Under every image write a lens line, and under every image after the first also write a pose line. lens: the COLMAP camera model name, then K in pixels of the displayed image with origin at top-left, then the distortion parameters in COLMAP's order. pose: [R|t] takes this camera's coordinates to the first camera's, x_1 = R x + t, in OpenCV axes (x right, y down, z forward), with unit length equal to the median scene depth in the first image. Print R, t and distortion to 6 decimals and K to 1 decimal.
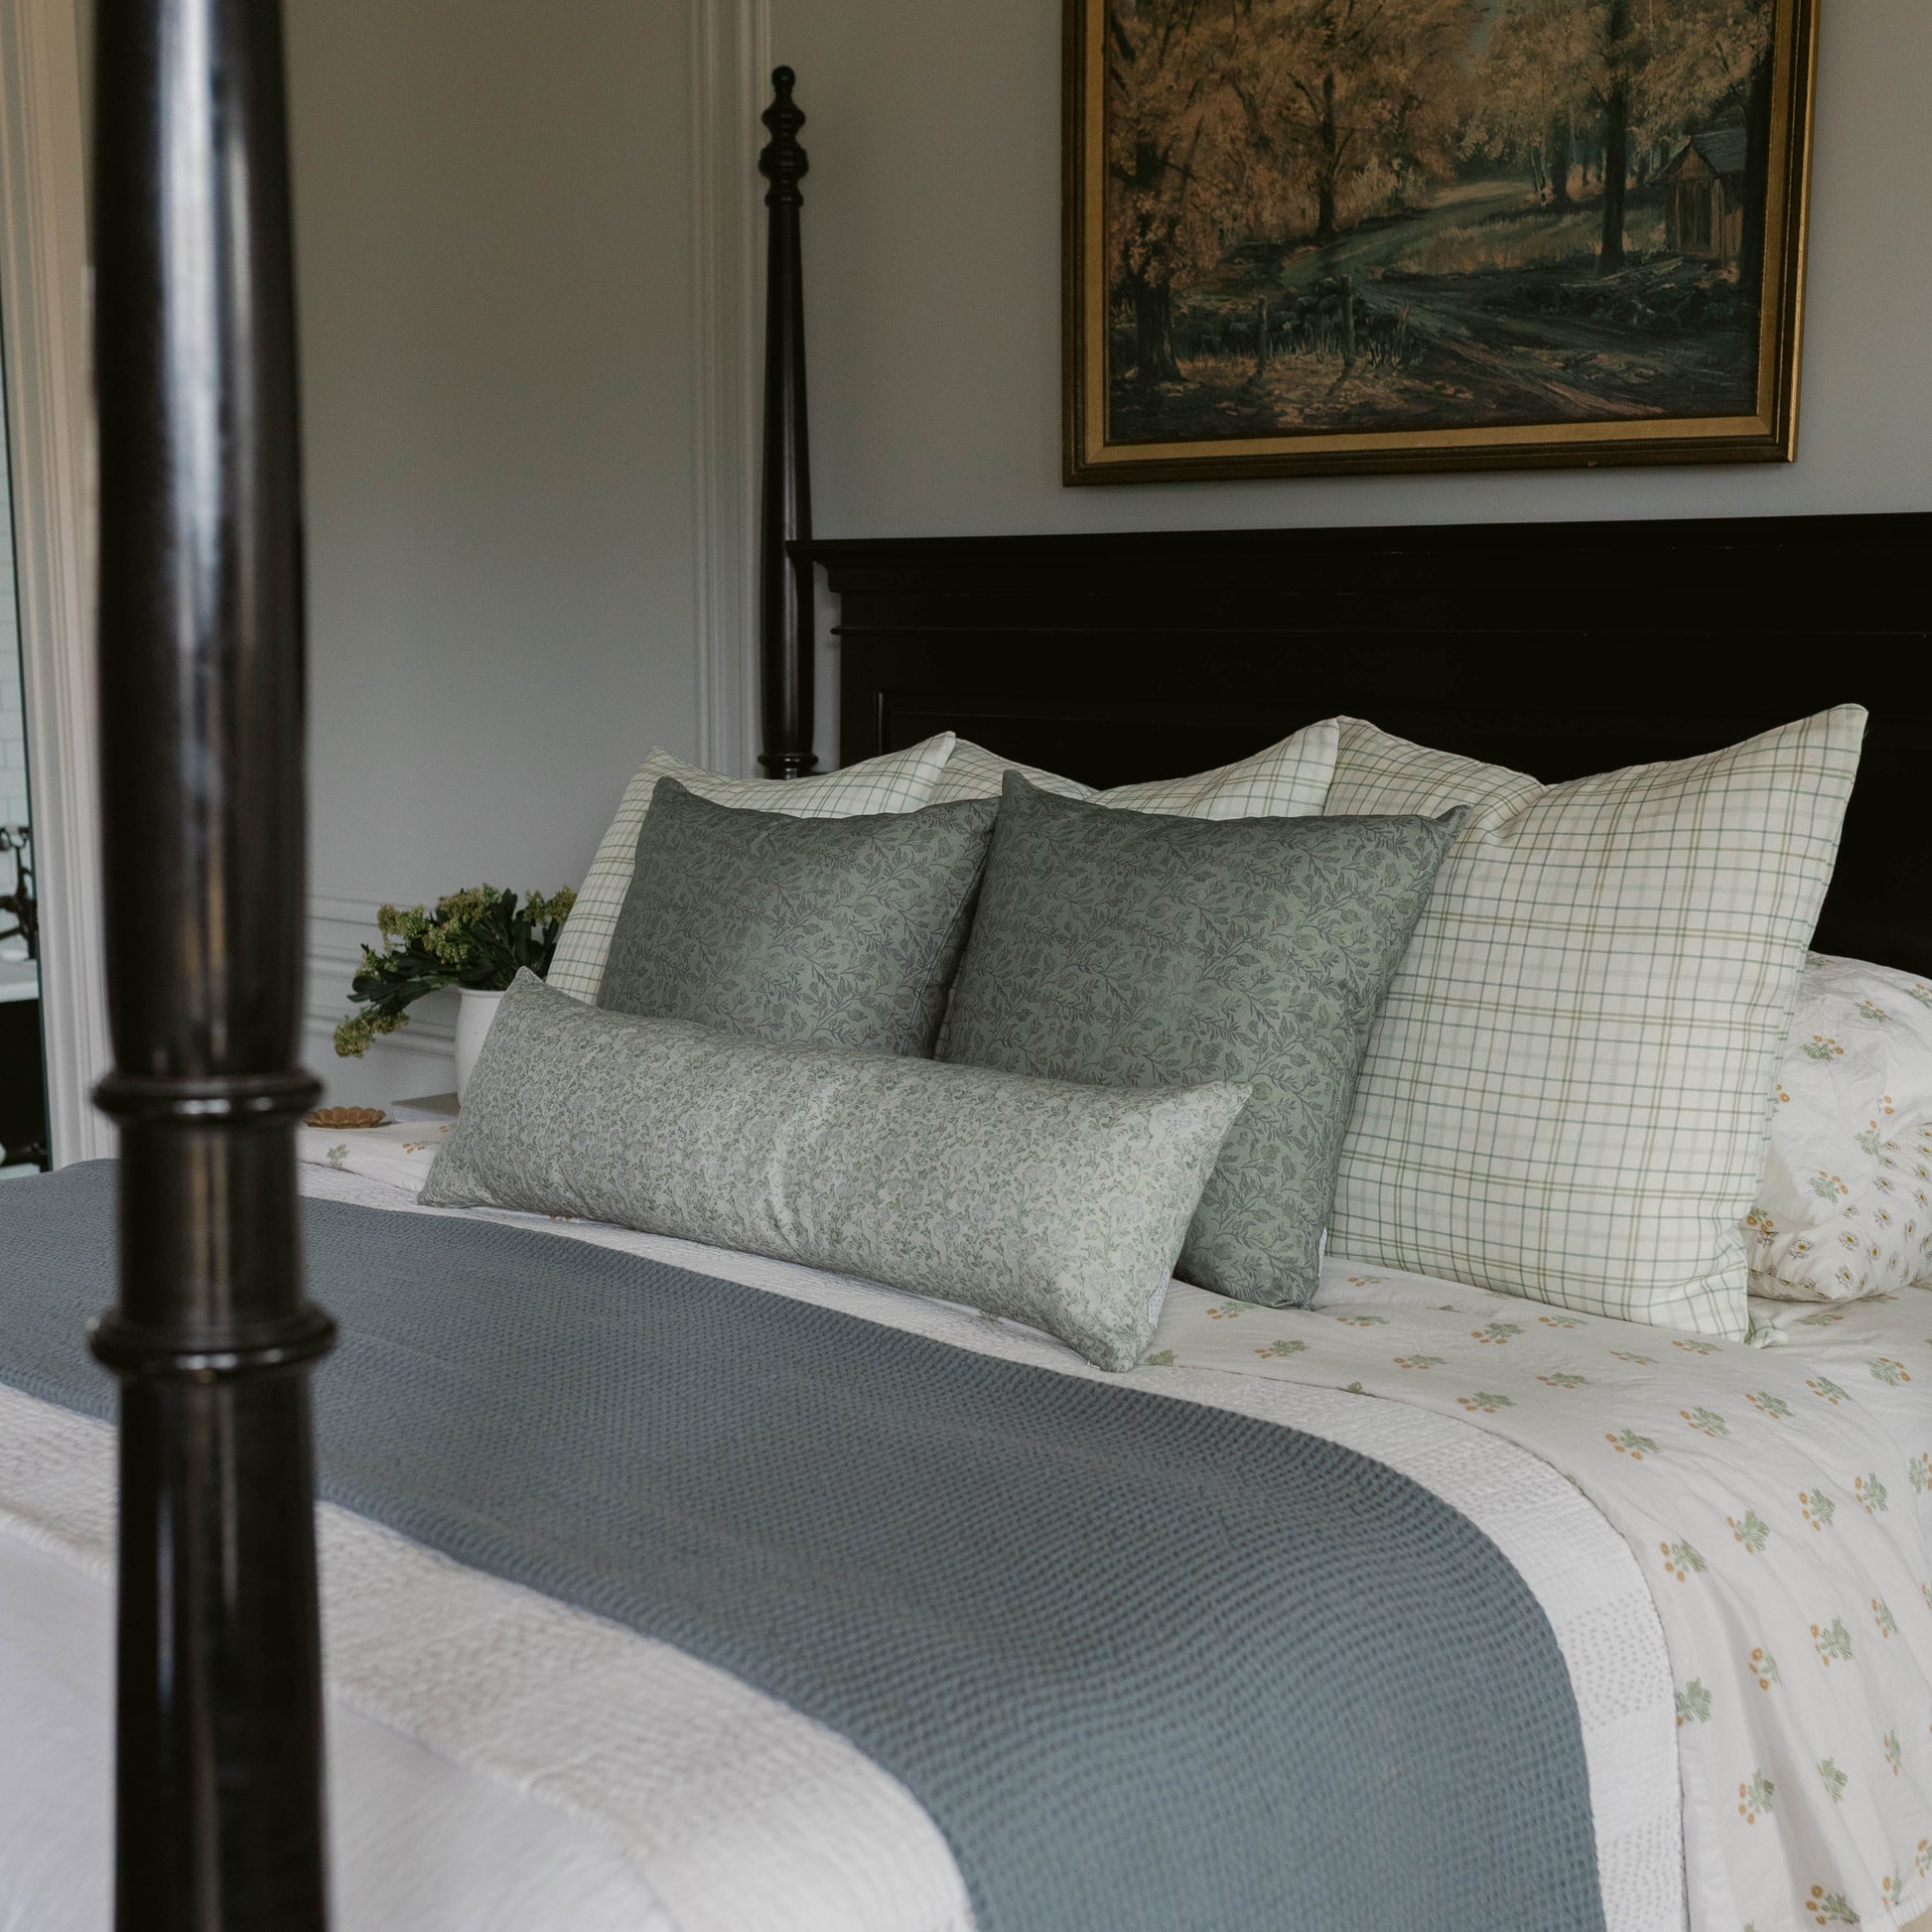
lens RADIAL K [[2728.7, 0, 971.8], [0, 2728.7, 1143.7], [0, 0, 1]] dist [-0.002796, 0.001102]
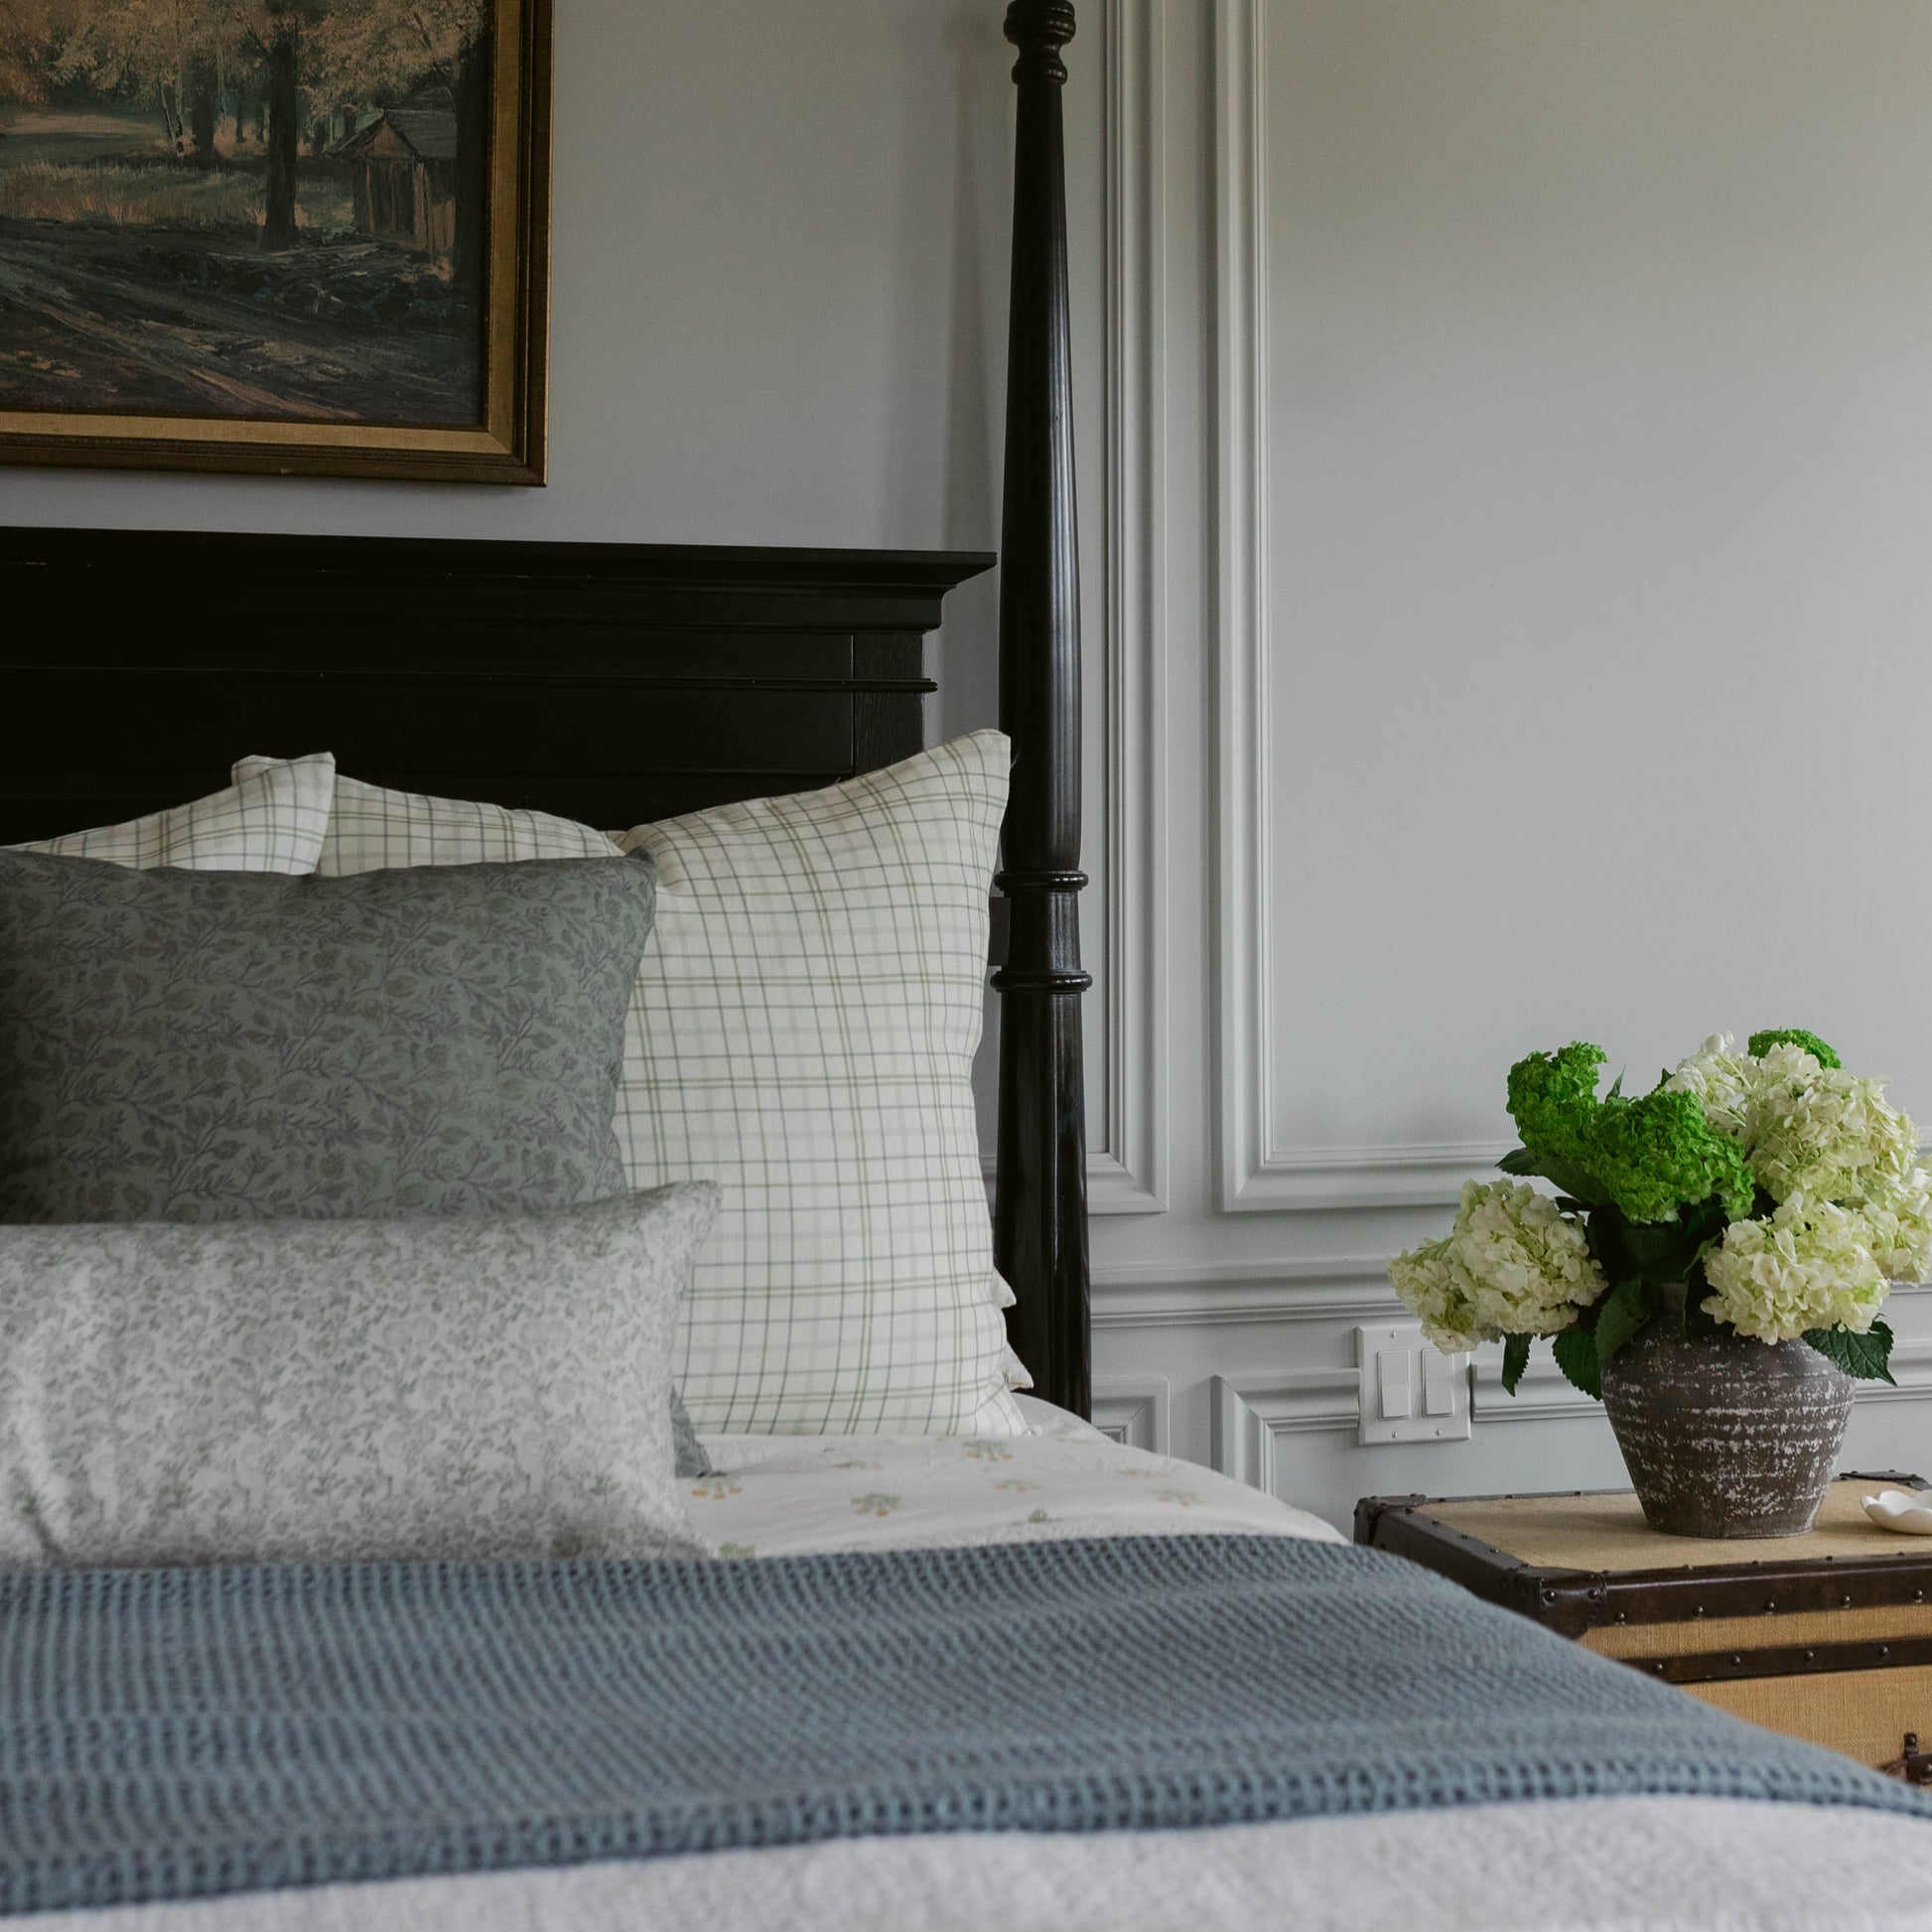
lens RADIAL K [[3438.5, 0, 1135.9], [0, 3438.5, 640.6], [0, 0, 1]] dist [-0.000958, -0.007814]
pose [[0.511653, 0.051953, 0.857620, -0.526294], [0.160861, 0.974727, -0.155017, -0.000794], [-0.843999, 0.217272, 0.490365, 0.301306]]
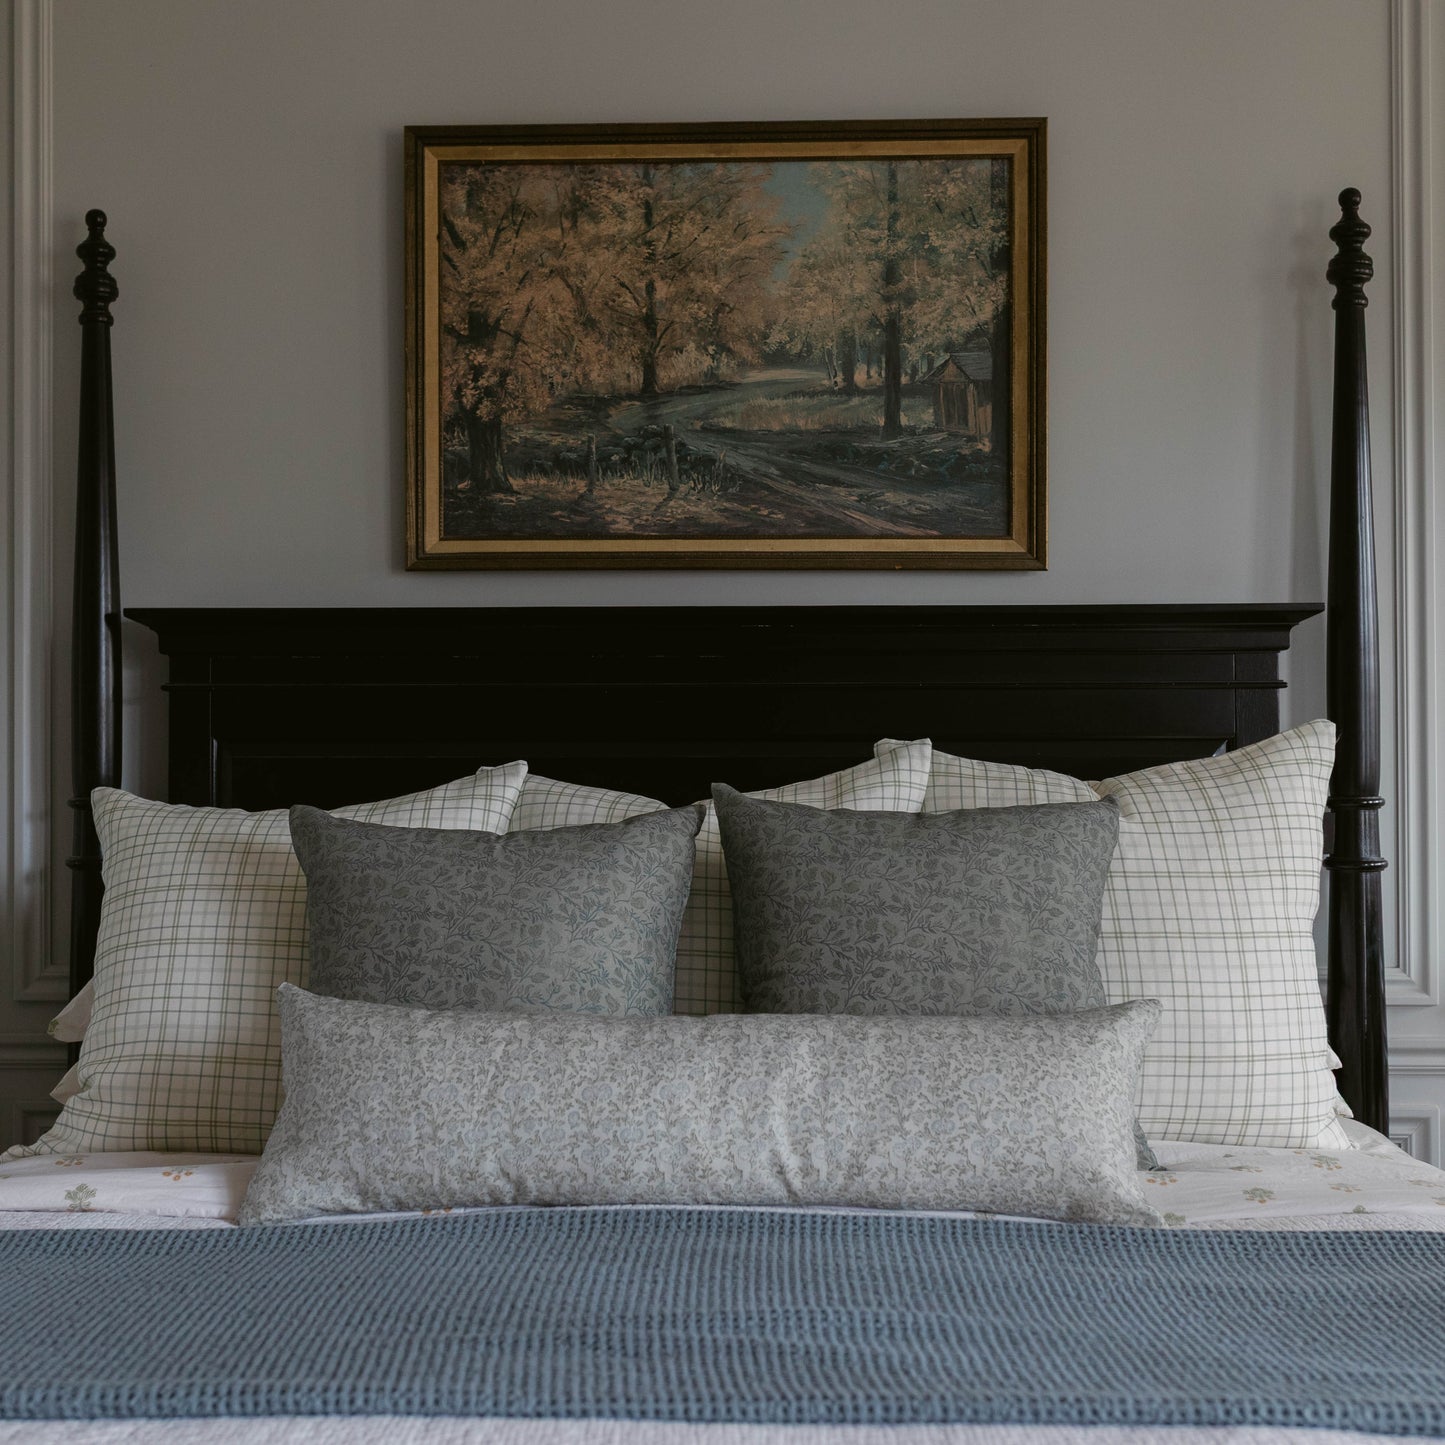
lens RADIAL K [[2043.0, 0, 688.2], [0, 2043.0, 720.6], [0, 0, 1]] dist [0.007486, -0.026305]
pose [[0.768131, -0.000618, 0.640292, -0.544997], [0.123878, 0.981249, -0.147664, -0.028320], [-0.628195, 0.192743, 0.753804, 0.288905]]
